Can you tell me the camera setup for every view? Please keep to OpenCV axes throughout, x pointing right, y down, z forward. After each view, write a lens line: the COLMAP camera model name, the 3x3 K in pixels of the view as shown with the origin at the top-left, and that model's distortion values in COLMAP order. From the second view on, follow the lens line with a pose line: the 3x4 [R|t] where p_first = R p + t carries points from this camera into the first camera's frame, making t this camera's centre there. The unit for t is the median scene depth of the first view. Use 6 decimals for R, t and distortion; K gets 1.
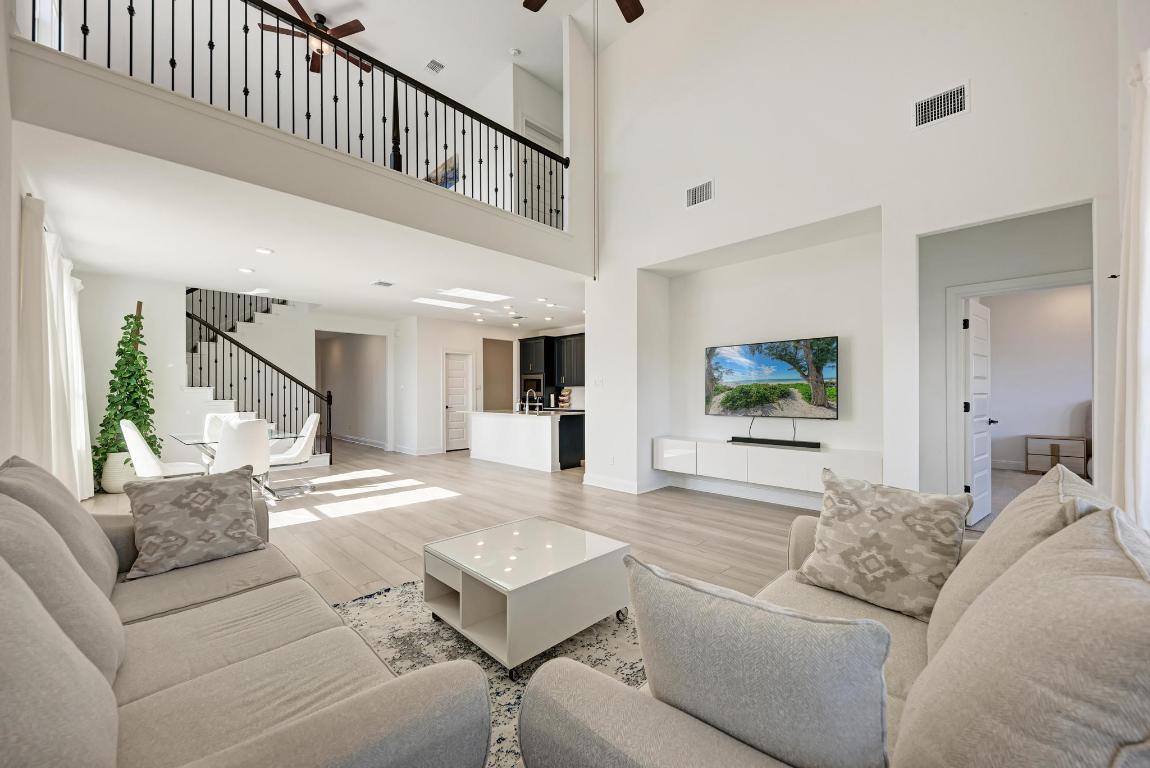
lens RADIAL K [[442.2, 0, 578.2], [0, 442.2, 392.0], [0, 0, 1]] dist [-0.000215, -0.000195]
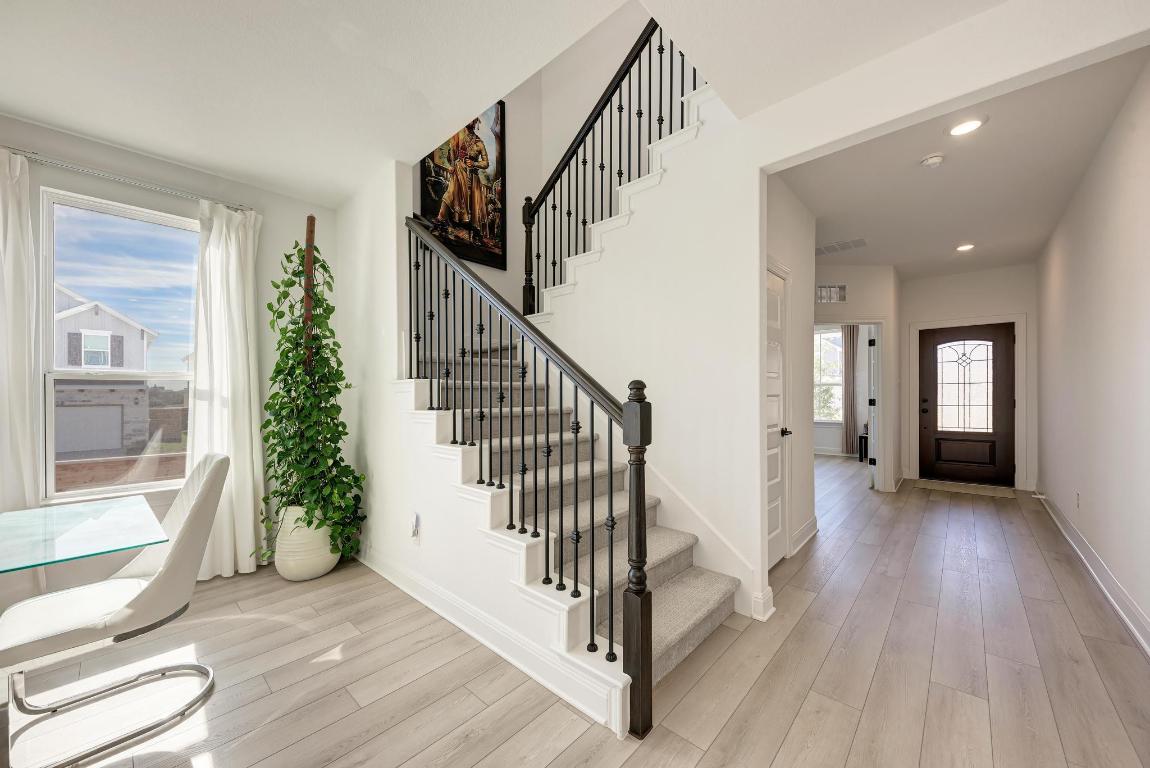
lens RADIAL K [[423.1, 0, 574.5], [0, 423.1, 393.9], [0, 0, 1]] dist [0.001042, -0.000130]
pose [[0.020028, 0.002808, -0.999795, -0.495633], [0.010310, 0.999942, 0.003015, 0.004580], [0.999746, -0.010368, 0.019998, 1.333562]]
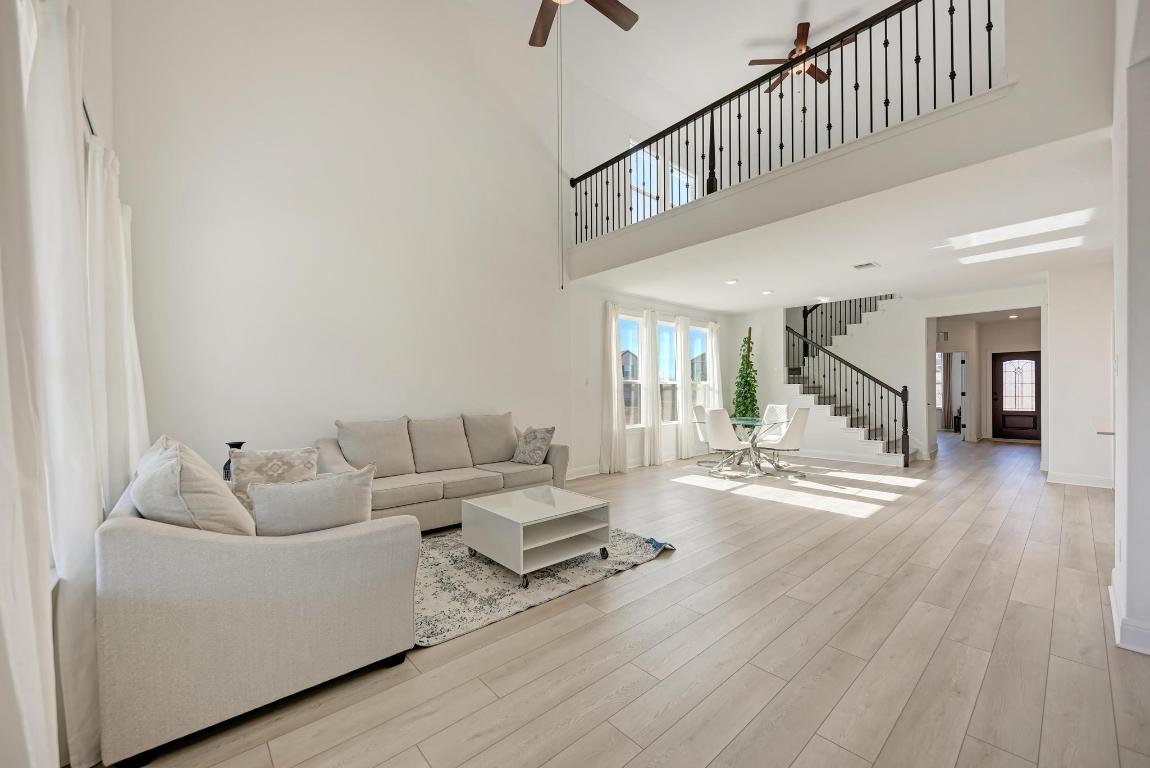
lens RADIAL K [[442.2, 0, 578.2], [0, 442.2, 392.0], [0, 0, 1]] dist [-0.000215, -0.000195]
pose [[-0.080755, 0.002112, -0.996732, 0.554562], [0.012637, 0.999920, 0.001095, 0.002023], [0.996654, -0.012507, -0.080775, 0.553687]]
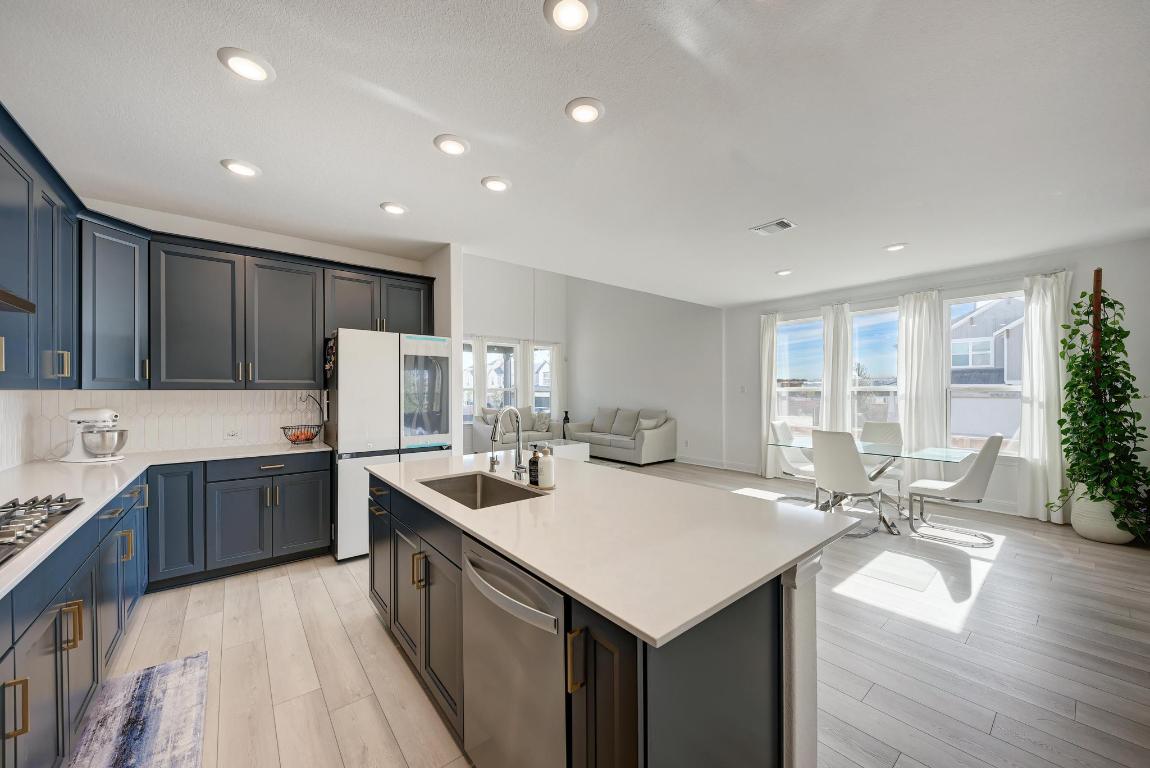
lens RADIAL K [[419.2, 0, 579.3], [0, 419.2, 390.0], [0, 0, 1]] dist [0.000369, -0.000256]
pose [[-0.992982, 0.005055, 0.118156, -0.234100], [0.004386, 0.999973, -0.005923, -0.019471], [-0.118183, -0.005363, -0.992977, 1.851446]]
